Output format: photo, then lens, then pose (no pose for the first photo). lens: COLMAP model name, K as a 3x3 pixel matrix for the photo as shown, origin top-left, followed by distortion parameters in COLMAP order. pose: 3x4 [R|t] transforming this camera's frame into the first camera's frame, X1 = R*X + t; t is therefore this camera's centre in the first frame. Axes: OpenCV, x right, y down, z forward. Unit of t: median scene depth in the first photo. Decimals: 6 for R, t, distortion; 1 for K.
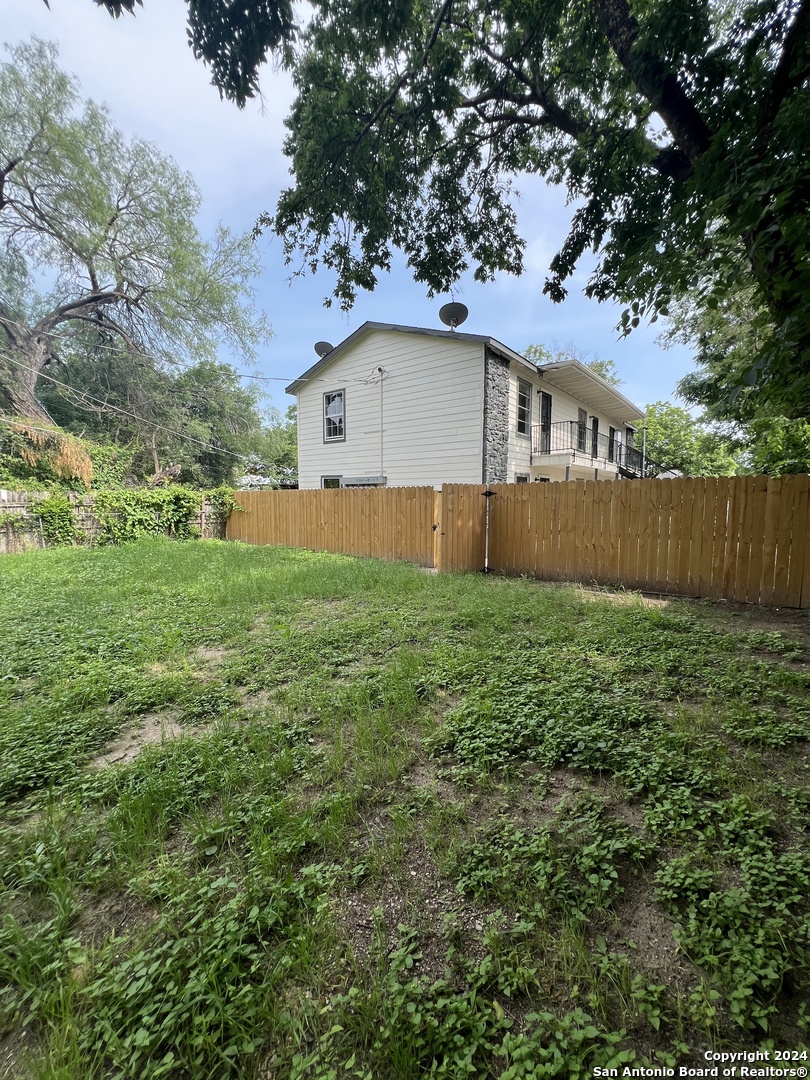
lens RADIAL K [[431.3, 0, 406.1], [0, 431.3, 534.3], [0, 0, 1]] dist [-0.000983, 0.000177]
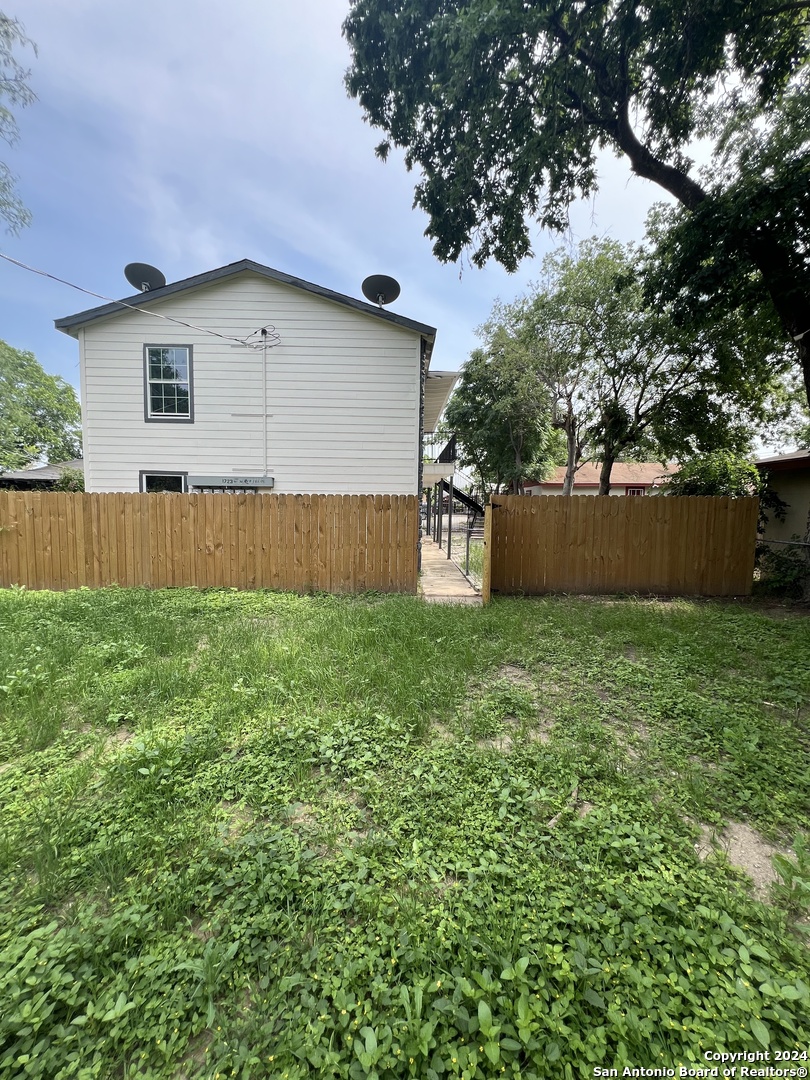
lens RADIAL K [[431.3, 0, 406.1], [0, 431.3, 534.3], [0, 0, 1]] dist [-0.000983, 0.000177]
pose [[0.770952, -0.040572, 0.635600, -0.346101], [0.041203, 0.999056, 0.013795, -0.037164], [-0.635559, 0.015554, 0.771896, 0.279785]]
